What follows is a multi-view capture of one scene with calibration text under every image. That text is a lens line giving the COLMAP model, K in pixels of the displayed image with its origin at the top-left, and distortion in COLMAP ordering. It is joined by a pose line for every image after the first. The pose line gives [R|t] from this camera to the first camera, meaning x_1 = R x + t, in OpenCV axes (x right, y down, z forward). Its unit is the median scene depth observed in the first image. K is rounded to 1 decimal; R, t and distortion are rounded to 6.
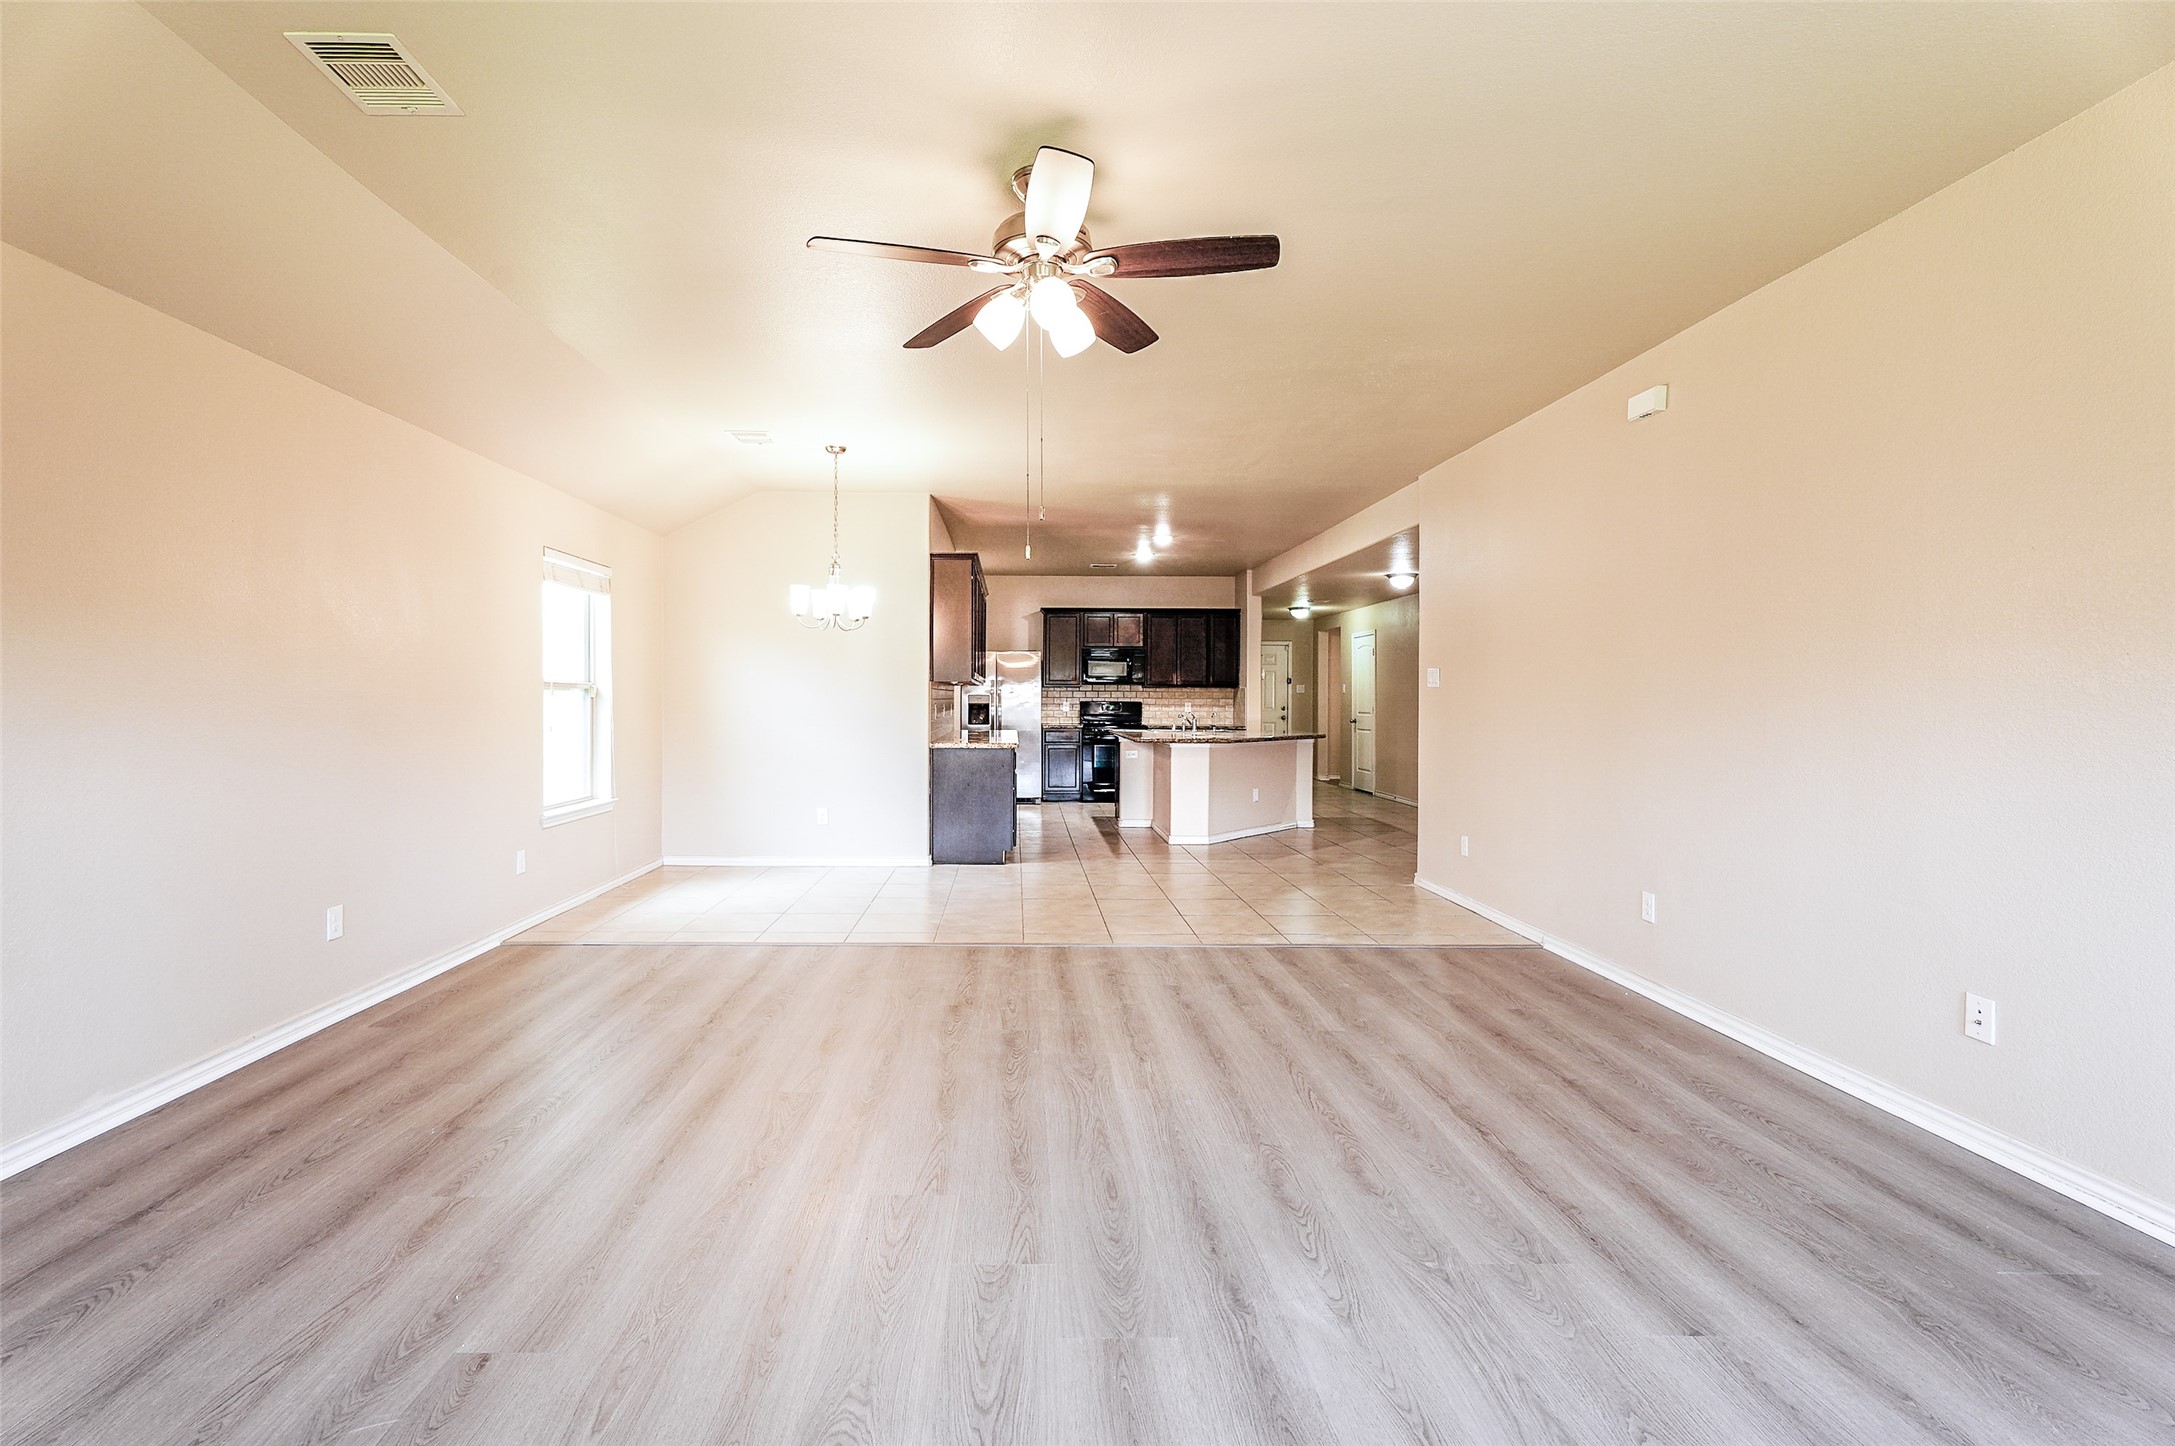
lens RADIAL K [[991.7, 0, 1059.7], [0, 991.7, 710.1], [0, 0, 1]] dist [0.003276, 0.000406]
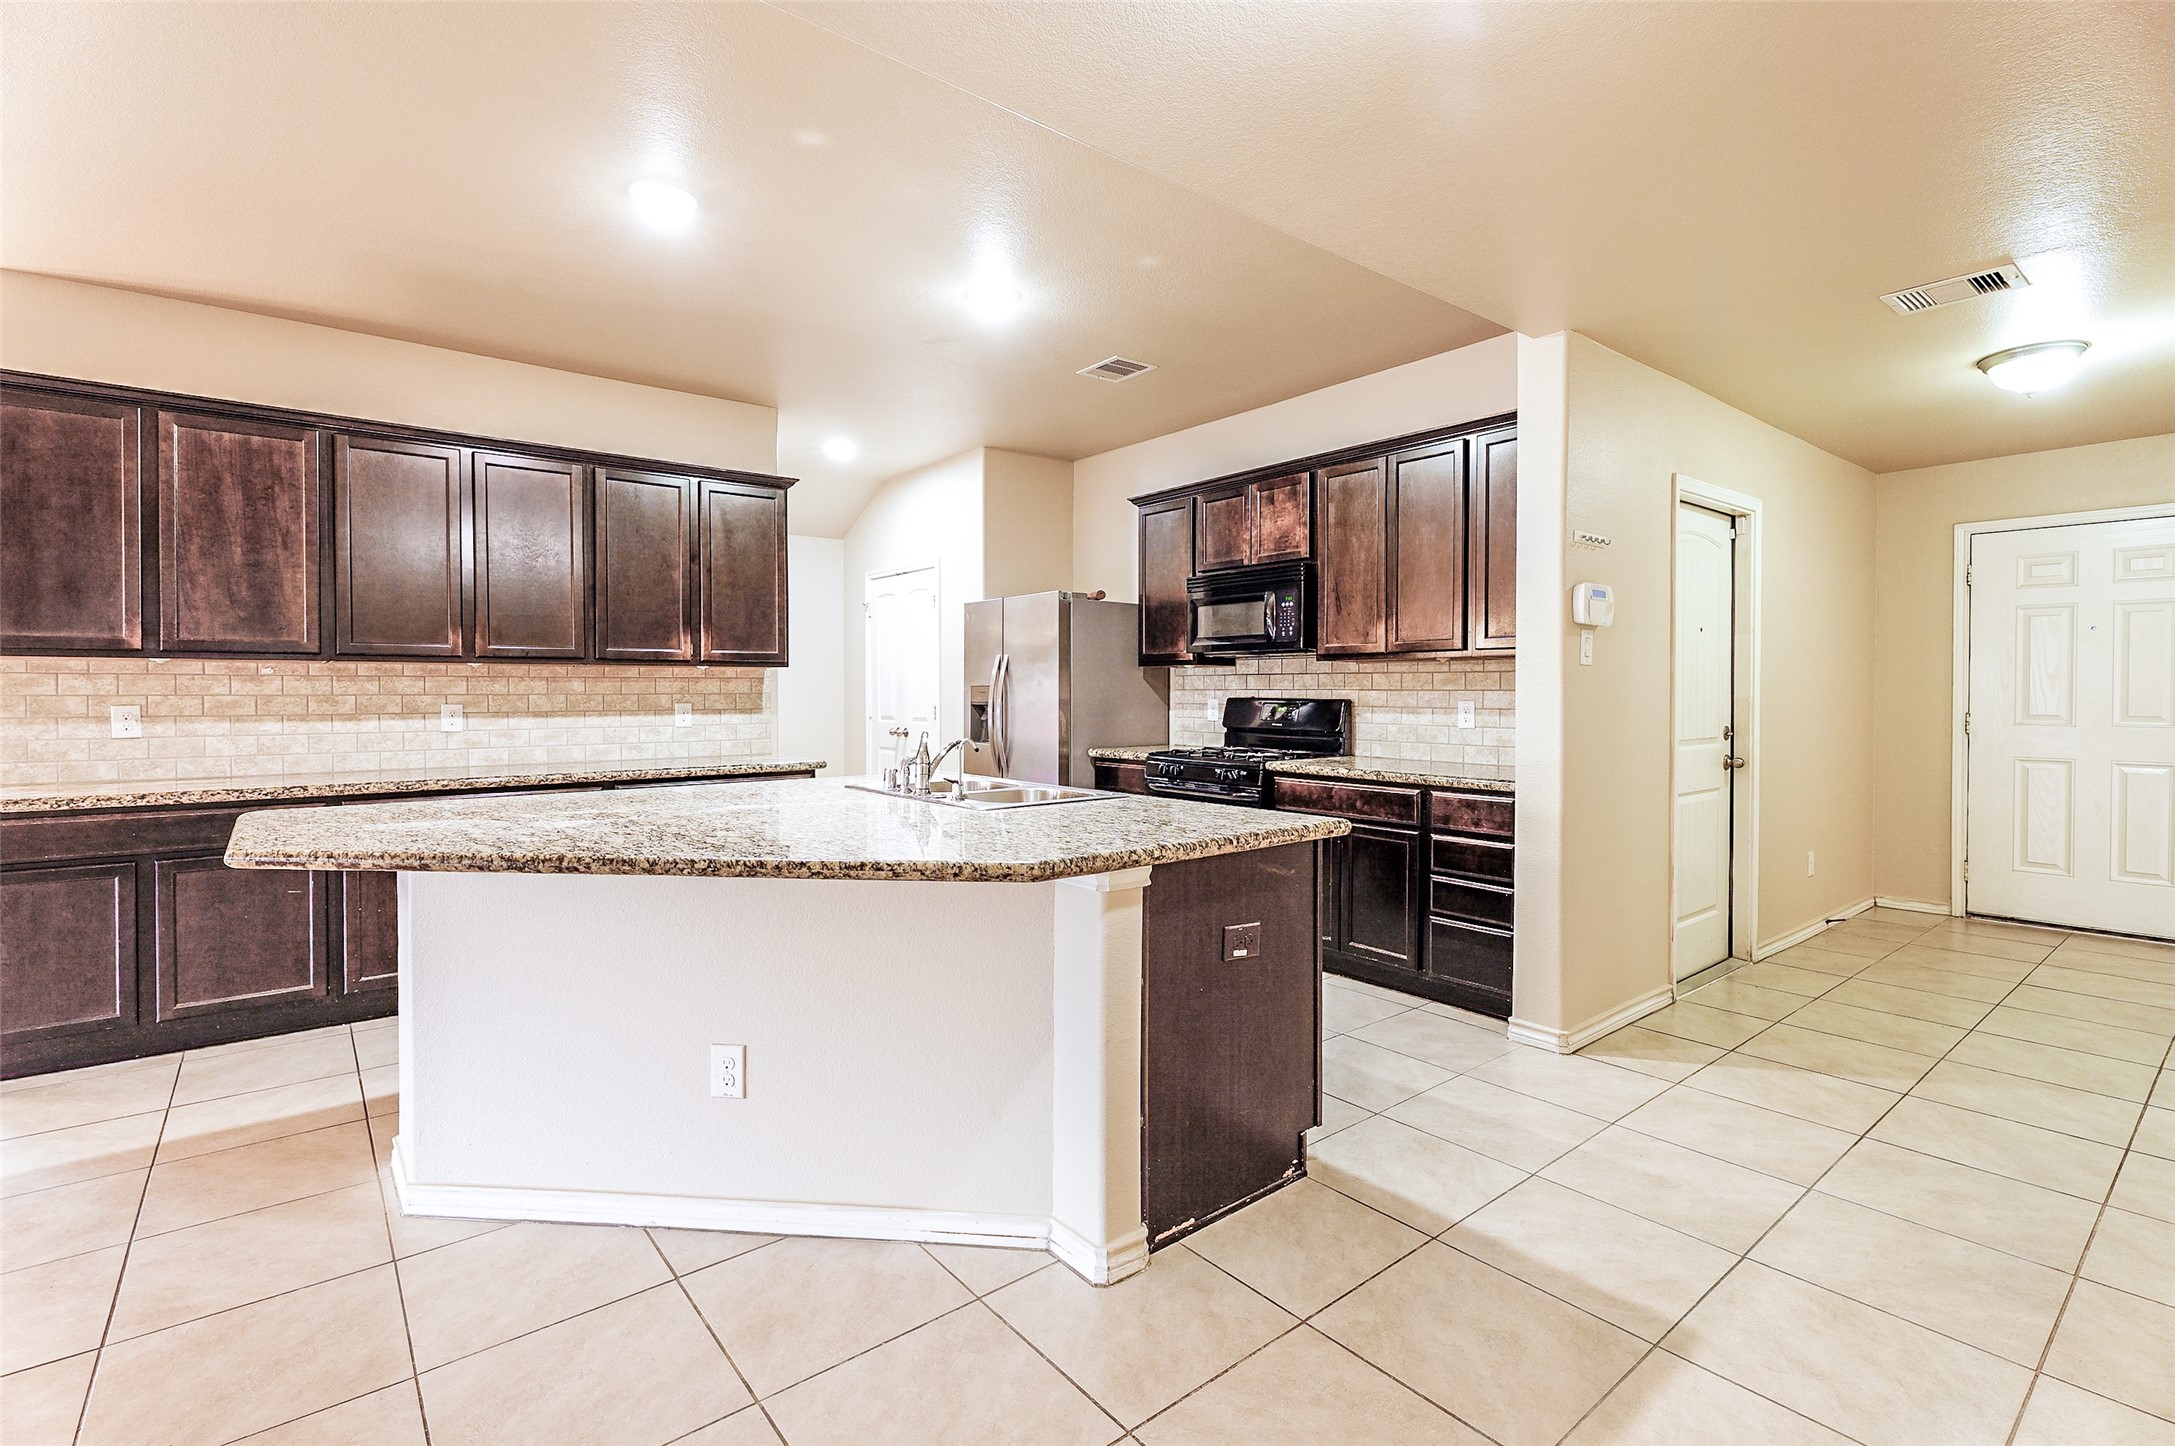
lens RADIAL K [[987.0, 0, 1090.2], [0, 987.0, 701.2], [0, 0, 1]] dist [0.003112, -0.000096]
pose [[0.589631, 0.003511, -0.807665, 0.487645], [-0.006275, 0.999980, -0.000234, -0.009830], [0.807649, 0.005206, 0.589641, 0.992411]]
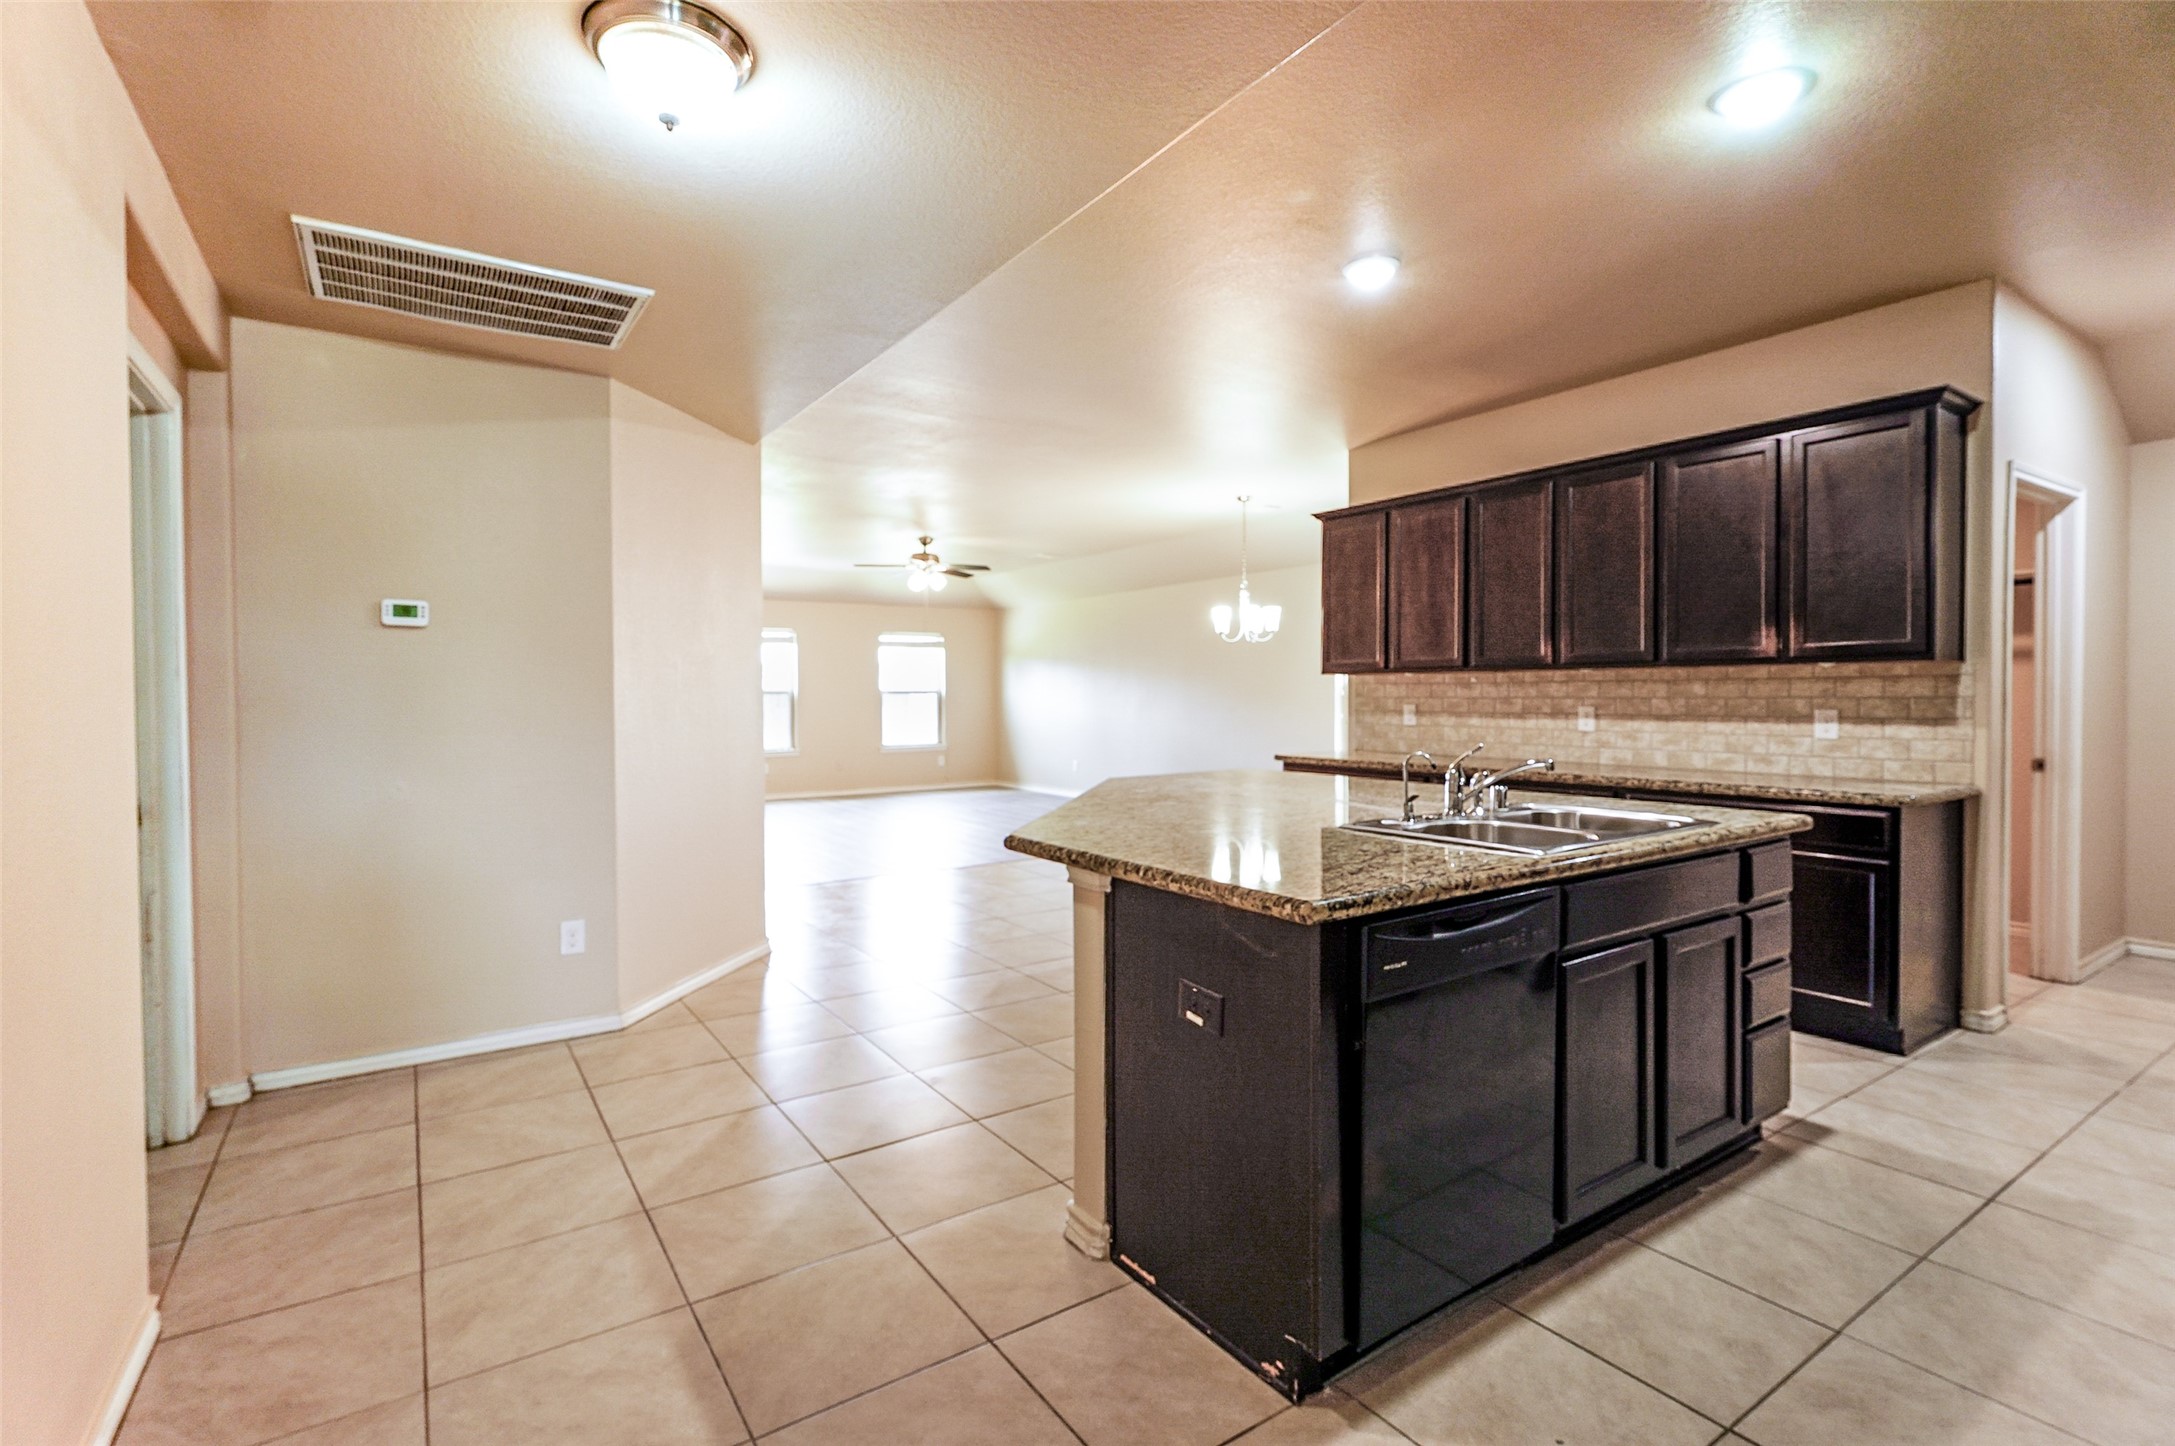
lens RADIAL K [[1014.4, 0, 1064.9], [0, 1014.4, 714.6], [0, 0, 1]] dist [0.022303, 0.000263]
pose [[-0.858944, 0.009640, -0.511979, 0.435413], [-0.005918, 0.999569, 0.028750, -0.016664], [0.512036, 0.027725, -0.858517, 1.376203]]
